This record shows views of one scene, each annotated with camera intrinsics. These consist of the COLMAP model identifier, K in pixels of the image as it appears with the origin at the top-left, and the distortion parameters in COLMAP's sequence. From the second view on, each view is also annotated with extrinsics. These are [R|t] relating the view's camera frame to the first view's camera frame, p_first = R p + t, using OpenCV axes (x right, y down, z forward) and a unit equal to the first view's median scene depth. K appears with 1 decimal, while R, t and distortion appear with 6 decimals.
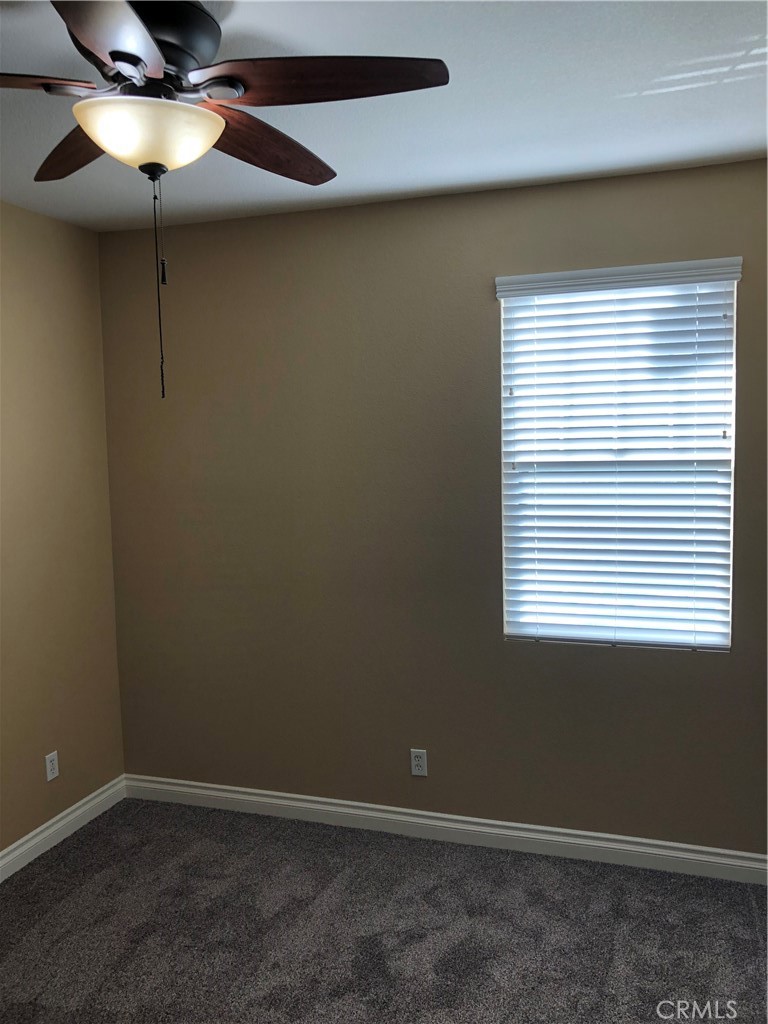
lens RADIAL K [[845.0, 0, 392.3], [0, 845.0, 505.7], [0, 0, 1]] dist [0.031182, -0.026660]
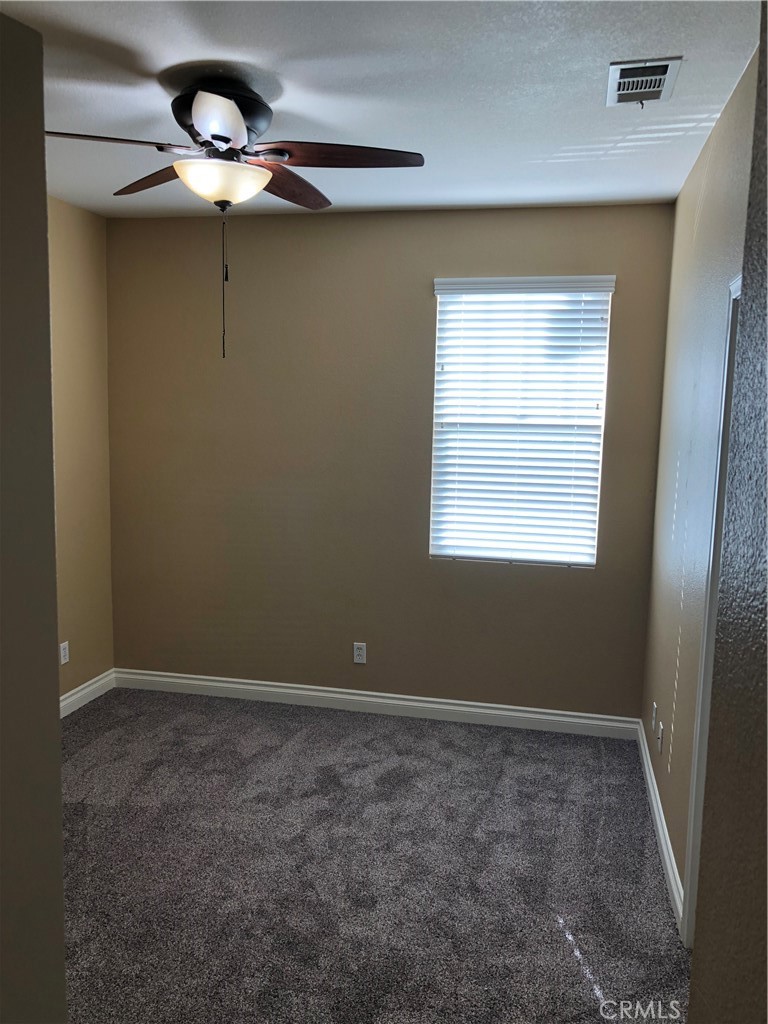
lens RADIAL K [[845.0, 0, 381.7], [0, 845.0, 517.9], [0, 0, 1]] dist [0.031182, -0.026660]
pose [[0.994682, 0.030226, 0.098459, -0.078985], [-0.034267, 0.998628, 0.039605, 0.051830], [-0.097127, -0.042769, 0.994353, -0.317277]]
